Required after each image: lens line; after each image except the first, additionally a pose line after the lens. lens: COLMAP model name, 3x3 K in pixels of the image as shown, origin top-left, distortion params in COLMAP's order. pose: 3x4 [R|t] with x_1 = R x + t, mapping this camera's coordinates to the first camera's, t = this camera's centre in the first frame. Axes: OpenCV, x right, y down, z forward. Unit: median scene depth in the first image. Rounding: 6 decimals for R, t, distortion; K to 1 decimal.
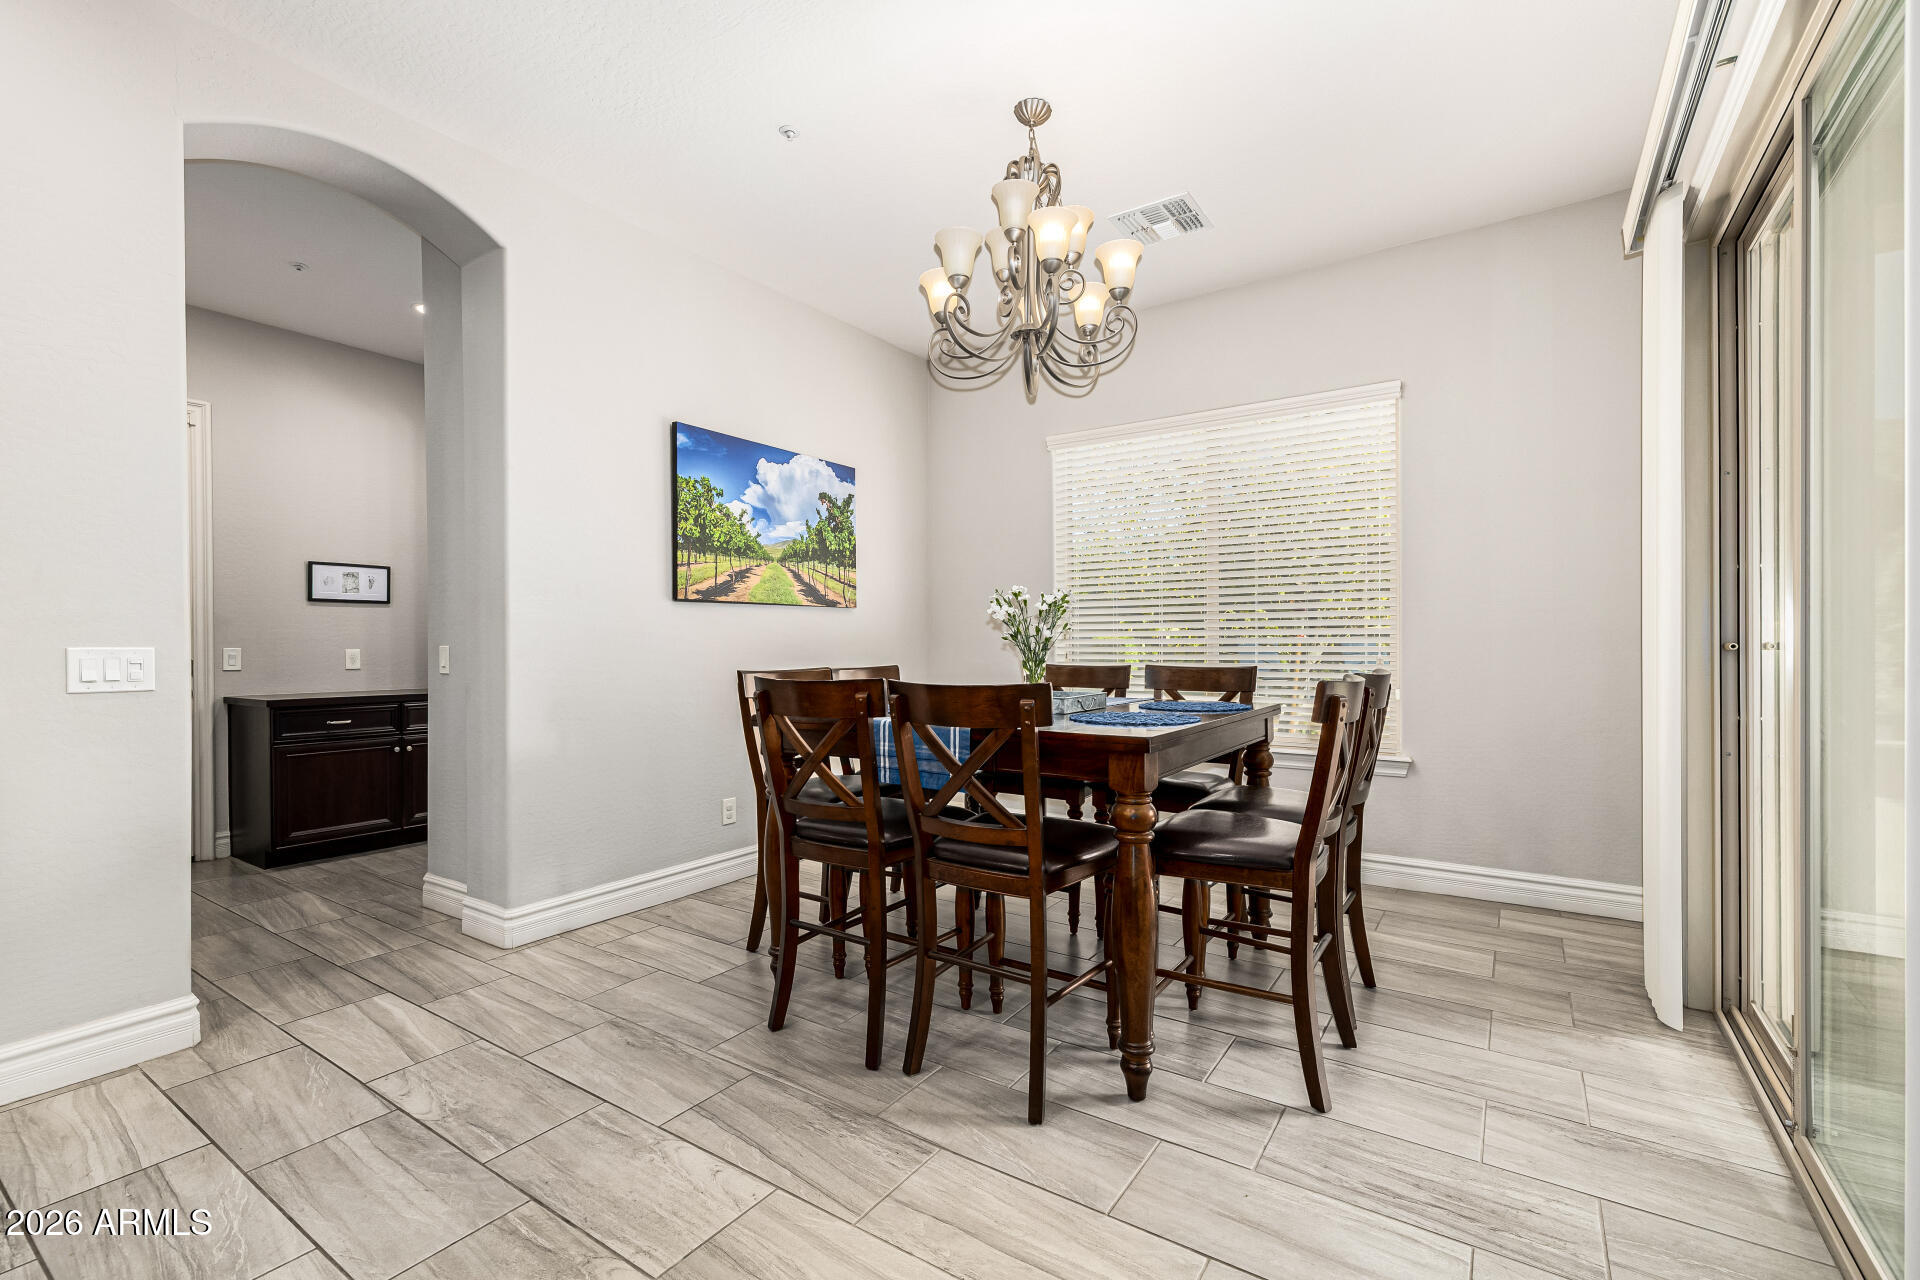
lens RADIAL K [[835.0, 0, 962.5], [0, 835.0, 640.8], [0, 0, 1]] dist [0.000759, -0.000397]
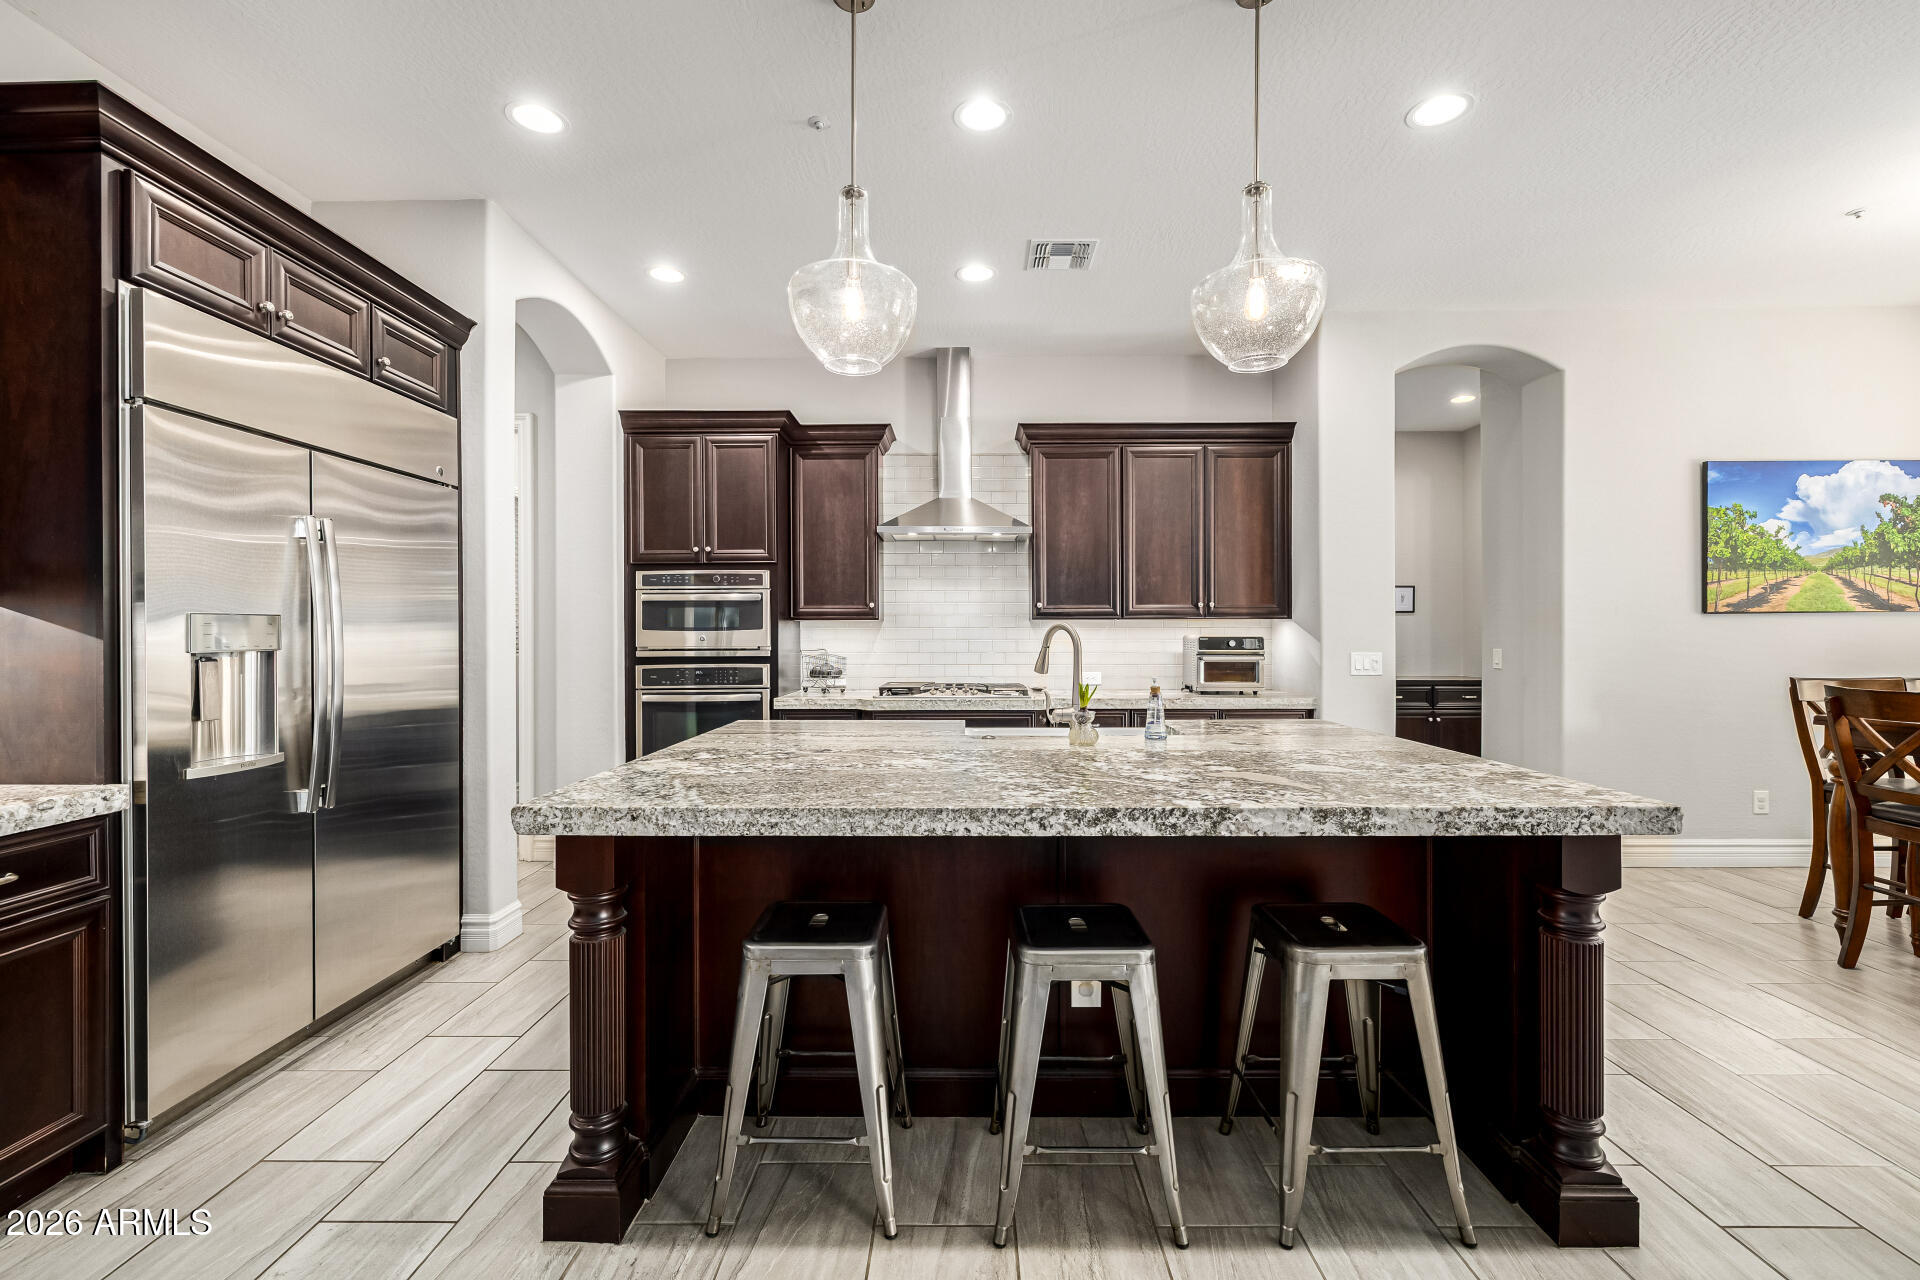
lens RADIAL K [[835.0, 0, 960.8], [0, 835.0, 634.3], [0, 0, 1]] dist [0.000759, -0.000397]
pose [[0.557649, 0.004526, -0.830065, 0.045953], [0.004361, 0.999955, 0.008381, -0.031604], [0.830066, -0.008294, 0.557604, -0.499549]]
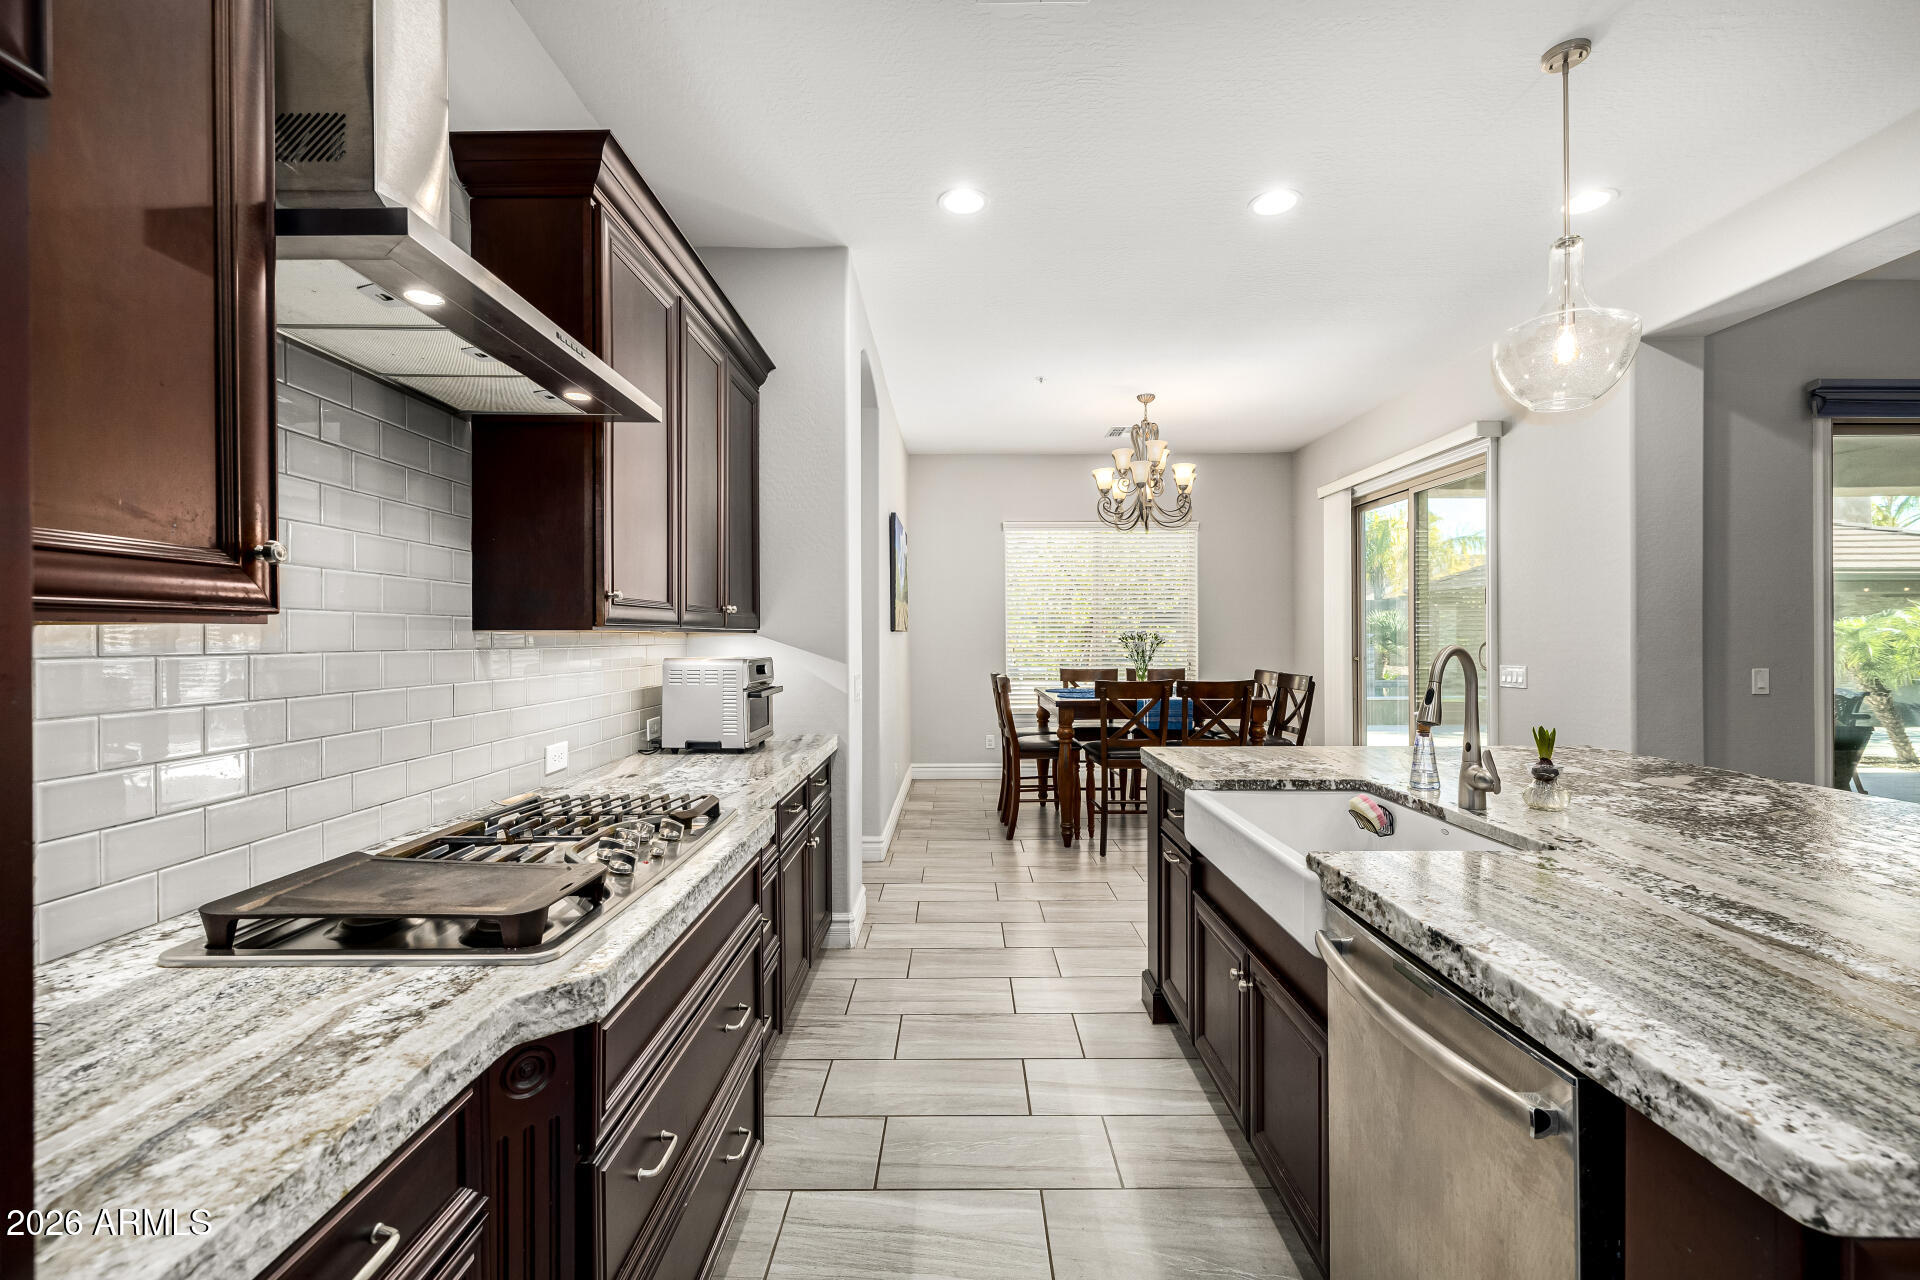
lens RADIAL K [[835.0, 0, 961.2], [0, 835.0, 641.4], [0, 0, 1]] dist [0.000759, -0.000397]
pose [[0.825682, -0.002041, 0.564132, -1.028899], [-0.003796, 0.999951, 0.009174, -0.040757], [-0.564123, -0.009716, 0.825634, -0.278031]]
